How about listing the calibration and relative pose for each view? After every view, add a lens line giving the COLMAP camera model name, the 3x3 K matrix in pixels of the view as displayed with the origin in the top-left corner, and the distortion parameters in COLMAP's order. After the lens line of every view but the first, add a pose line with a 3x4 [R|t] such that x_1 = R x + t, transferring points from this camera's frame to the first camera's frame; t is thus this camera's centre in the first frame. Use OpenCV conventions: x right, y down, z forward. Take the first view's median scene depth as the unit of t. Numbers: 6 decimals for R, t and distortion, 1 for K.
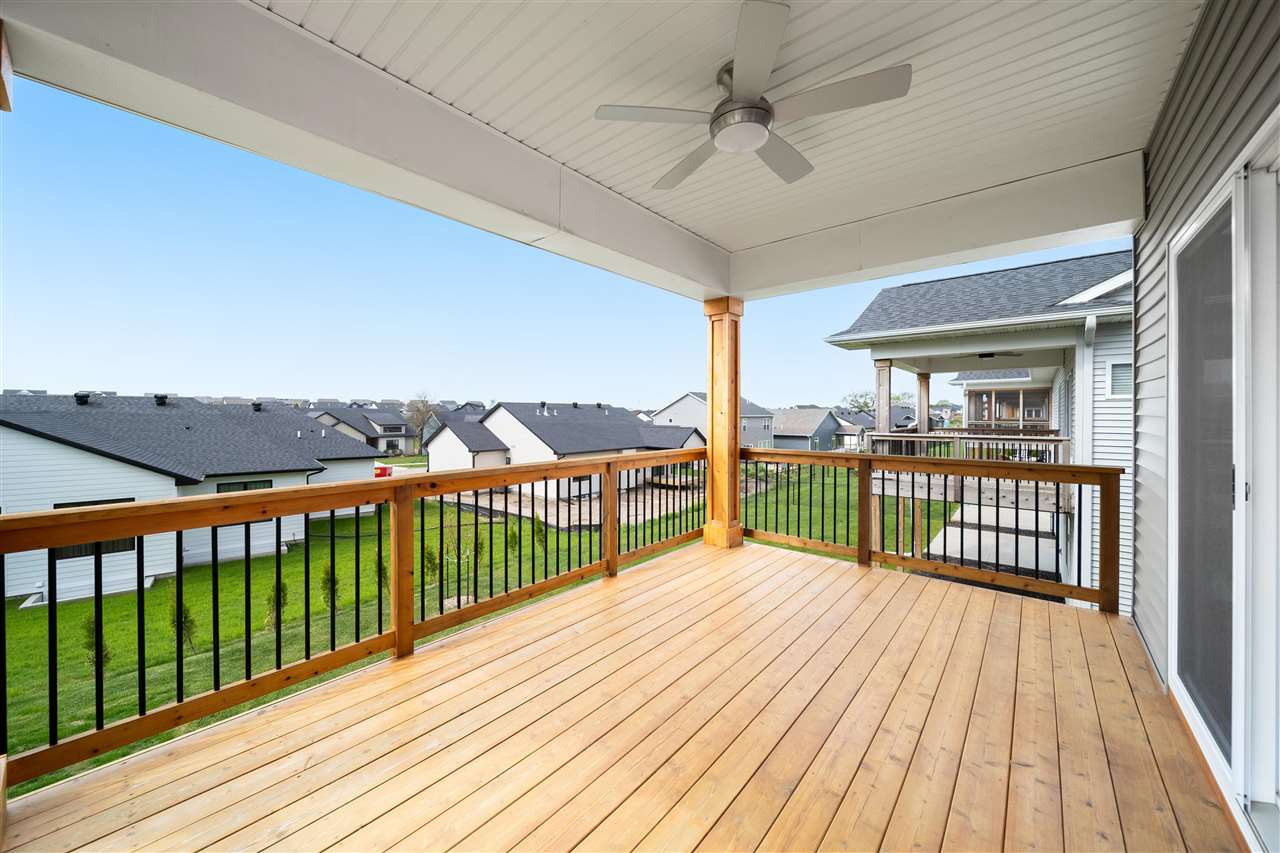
lens RADIAL K [[468.4, 0, 622.9], [0, 468.4, 417.6], [0, 0, 1]] dist [0.001690, 0.000066]
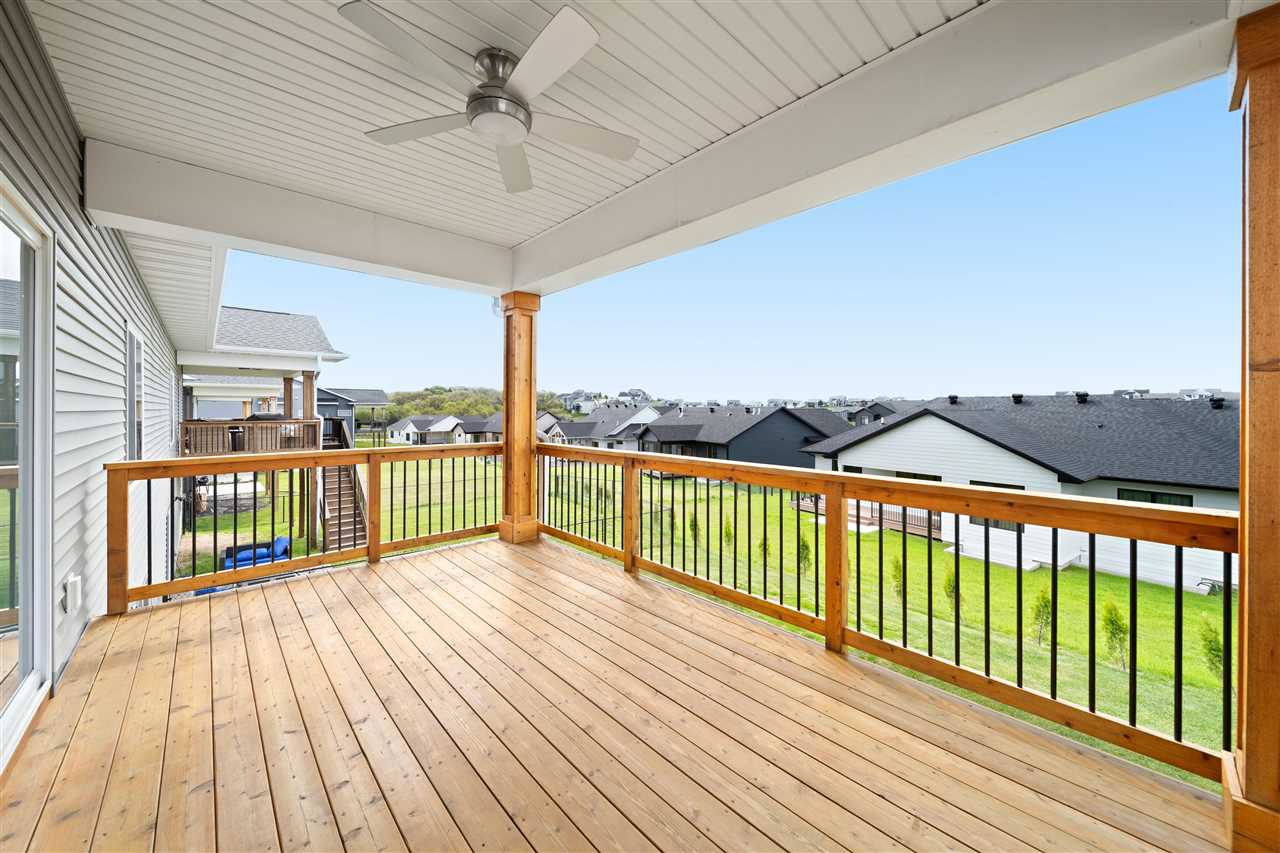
lens RADIAL K [[468.4, 0, 633.1], [0, 468.4, 409.0], [0, 0, 1]] dist [0.001690, 0.000066]
pose [[-0.099530, -0.000258, -0.995035, 0.222657], [-0.013992, 0.999901, 0.001140, -0.002401], [0.994936, 0.014036, -0.099524, 0.254885]]
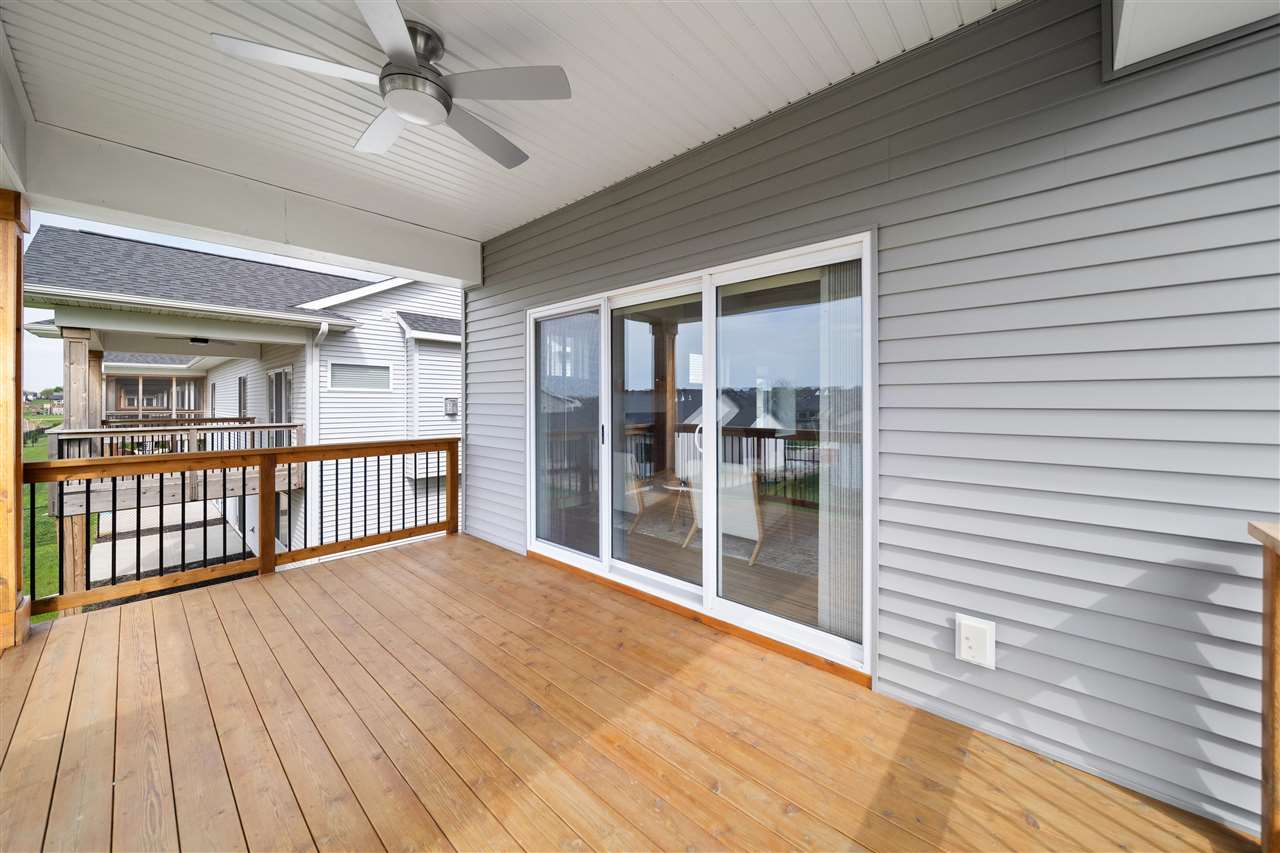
lens RADIAL K [[468.4, 0, 629.5], [0, 468.4, 401.8], [0, 0, 1]] dist [0.001690, 0.000066]
pose [[0.024347, 0.002167, 0.999701, -0.124131], [0.008008, 0.999965, -0.002363, -0.000368], [-0.999671, 0.008063, 0.024329, 0.103634]]
